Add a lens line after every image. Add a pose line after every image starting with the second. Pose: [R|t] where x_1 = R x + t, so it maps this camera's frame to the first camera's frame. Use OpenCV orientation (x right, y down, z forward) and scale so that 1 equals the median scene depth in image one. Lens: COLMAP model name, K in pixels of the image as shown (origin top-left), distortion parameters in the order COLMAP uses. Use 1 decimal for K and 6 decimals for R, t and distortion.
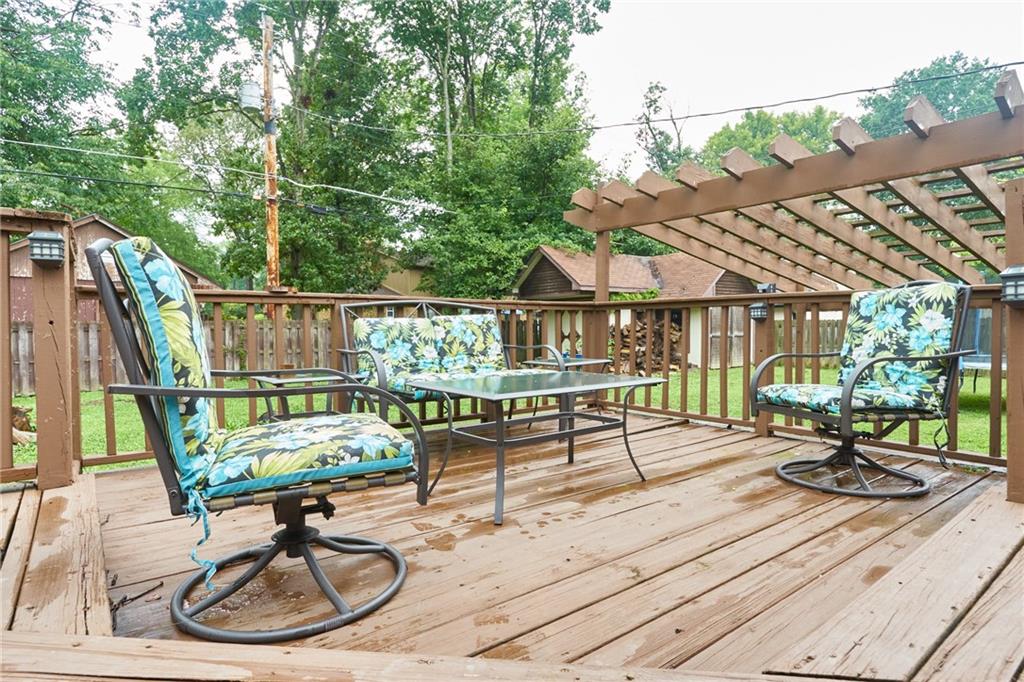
lens RADIAL K [[549.7, 0, 512.5], [0, 549.7, 339.2], [0, 0, 1]] dist [0.001499, -0.000231]
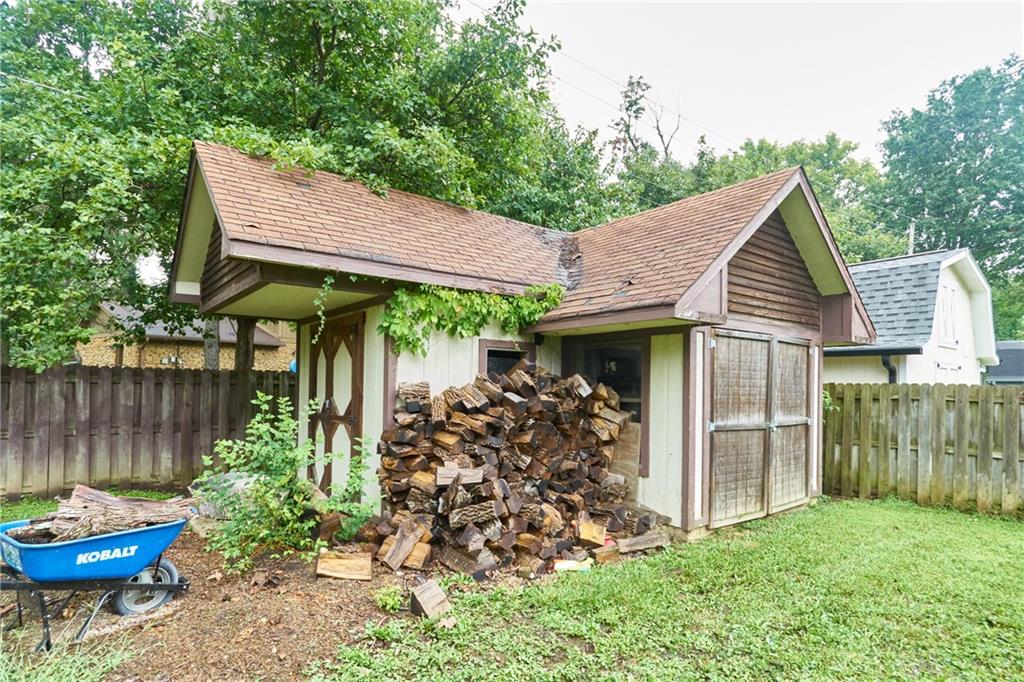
lens RADIAL K [[549.7, 0, 509.9], [0, 549.7, 382.4], [0, 0, 1]] dist [0.001499, -0.000231]
pose [[0.999773, 0.019115, 0.009458, 0.078092], [-0.018883, 0.999531, -0.024119, -0.007459], [-0.009915, 0.023935, 0.999664, 0.221537]]
